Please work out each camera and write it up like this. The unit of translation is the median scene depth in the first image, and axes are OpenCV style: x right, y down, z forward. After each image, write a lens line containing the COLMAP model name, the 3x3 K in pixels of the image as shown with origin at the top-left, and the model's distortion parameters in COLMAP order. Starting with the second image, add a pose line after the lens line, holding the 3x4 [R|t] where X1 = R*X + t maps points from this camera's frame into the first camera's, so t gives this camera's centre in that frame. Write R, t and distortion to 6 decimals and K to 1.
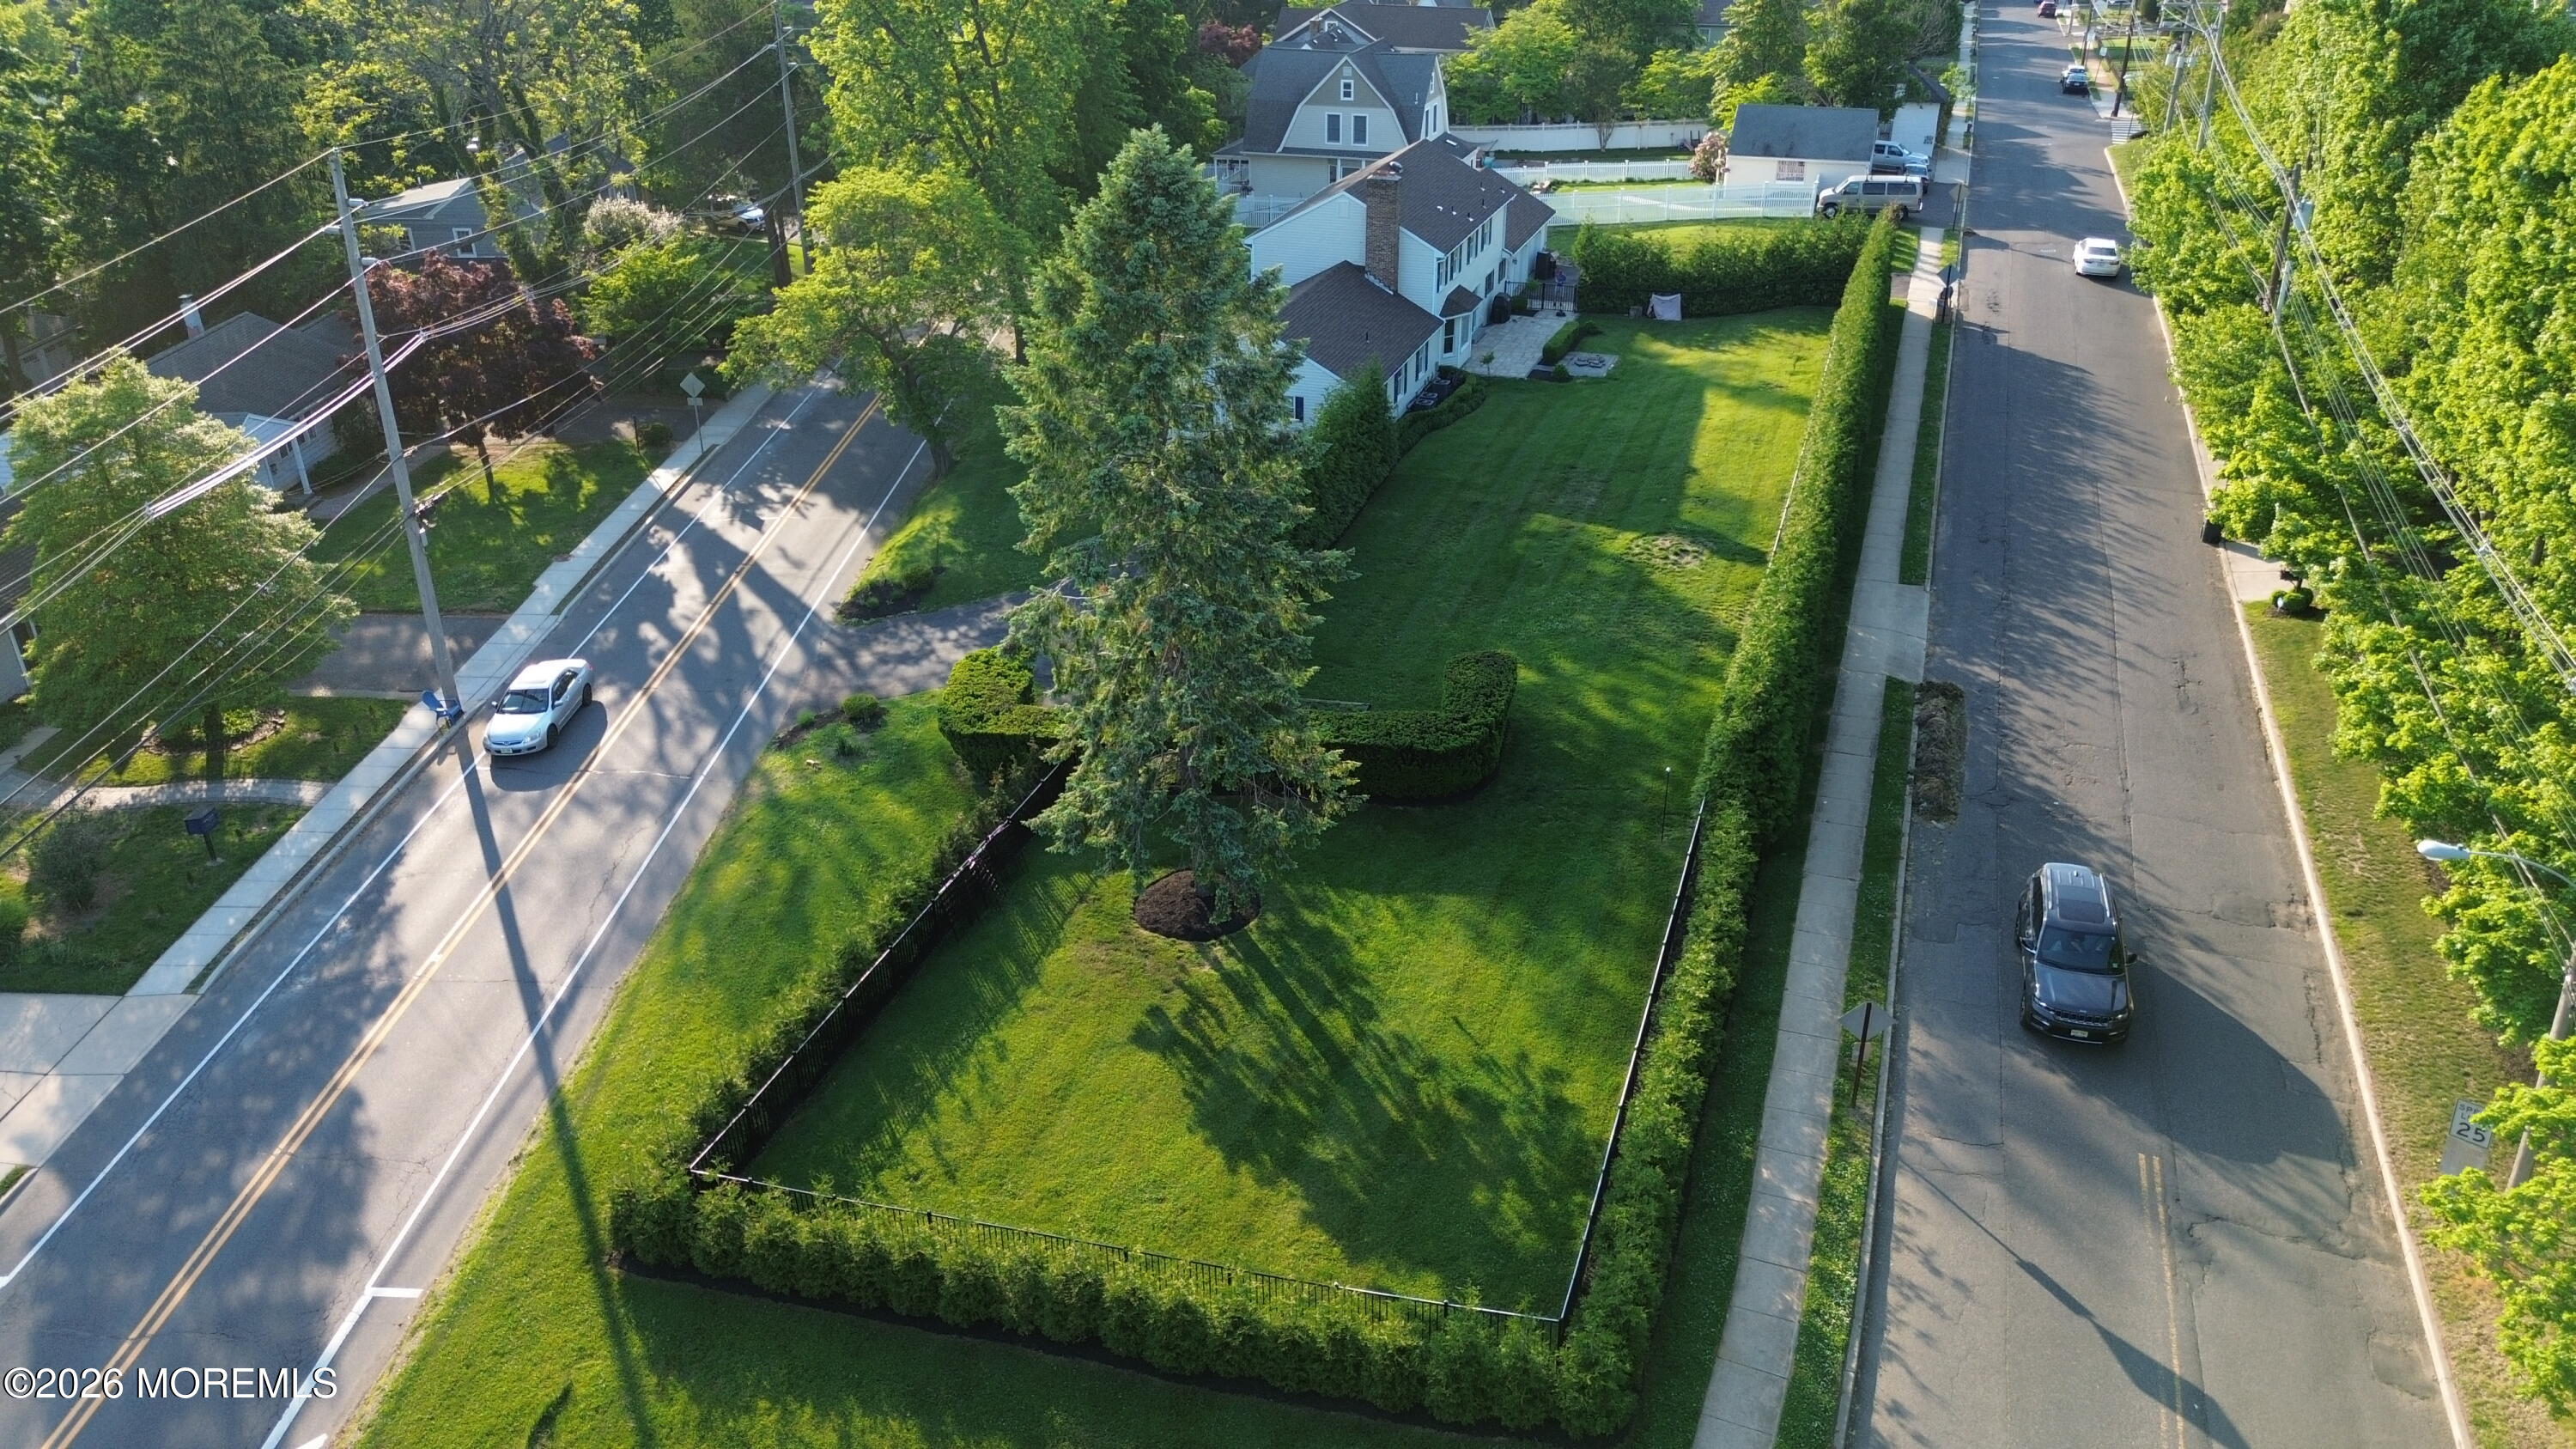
lens RADIAL K [[1836.5, 0, 1288.0], [0, 1836.5, 724.5], [0, 0, 1]] dist [0.060981, -0.053631]
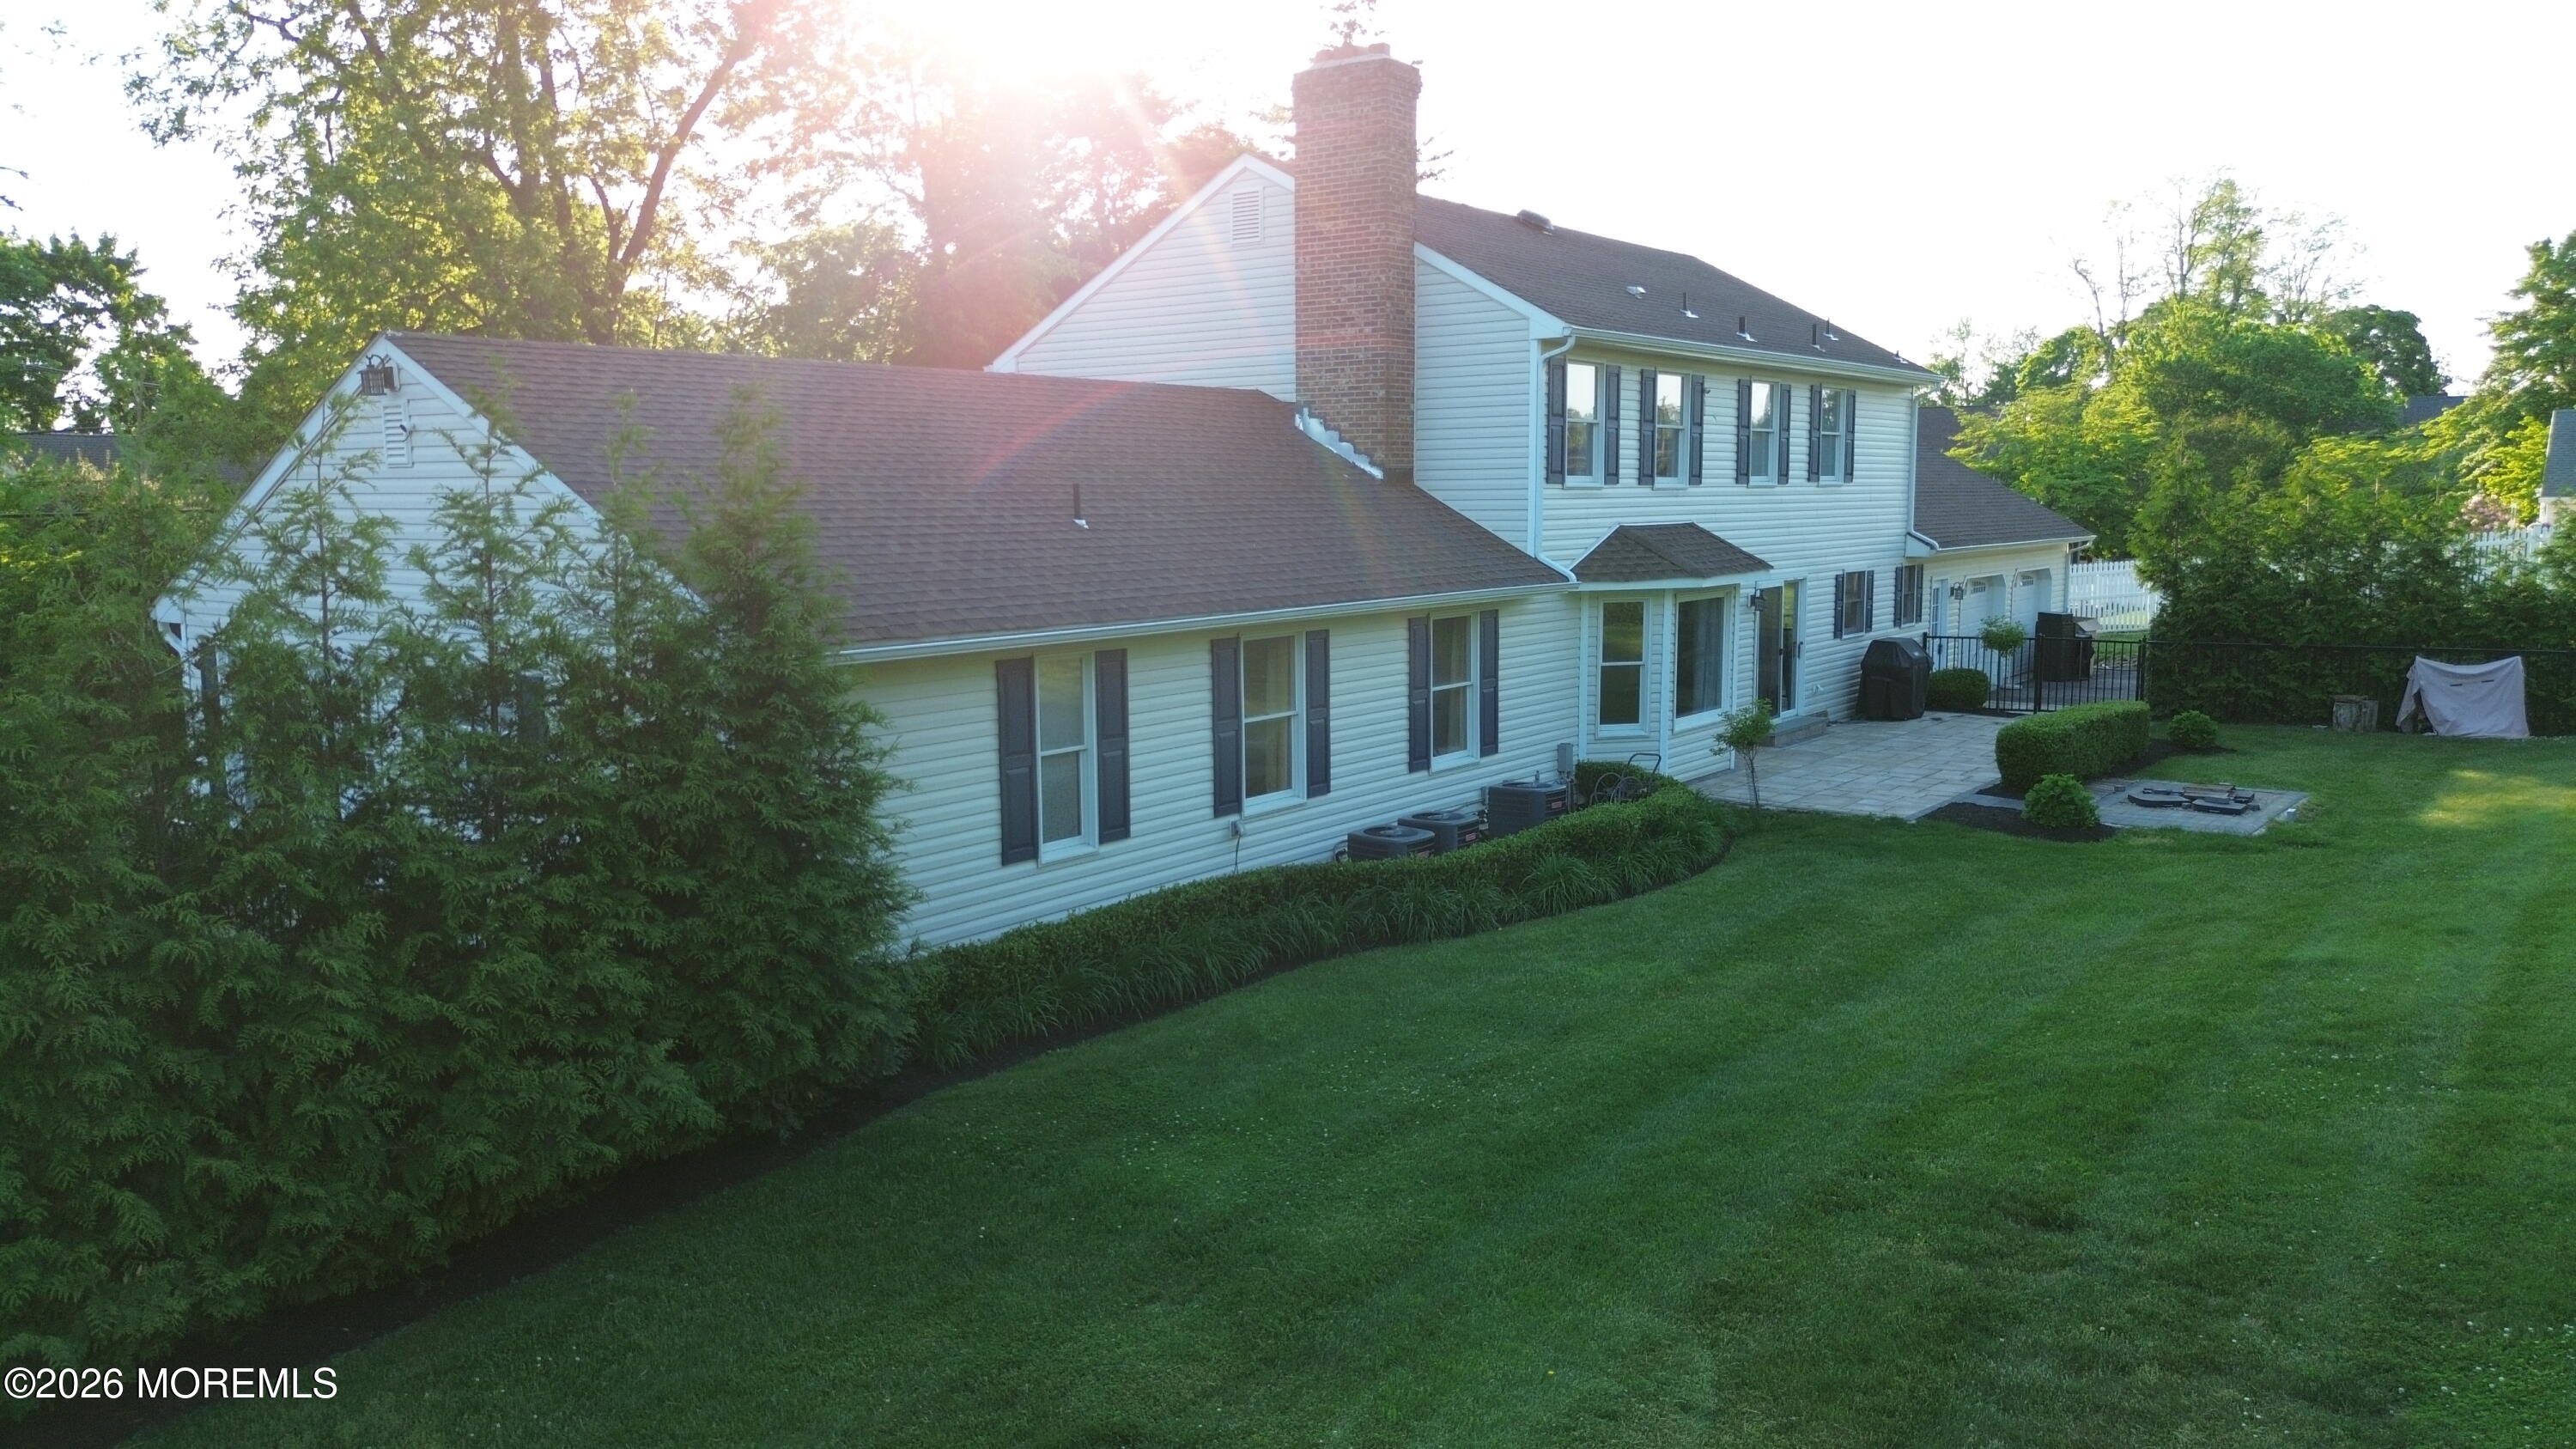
lens RADIAL K [[1831.2, 0, 1288.0], [0, 1831.2, 724.5], [0, 0, 1]] dist [0.065625, -0.055990]
pose [[0.952967, 0.031325, -0.301451, 0.175558], [-0.133128, 0.936815, -0.323505, -0.151226], [0.272270, 0.348421, 0.896924, 1.059658]]
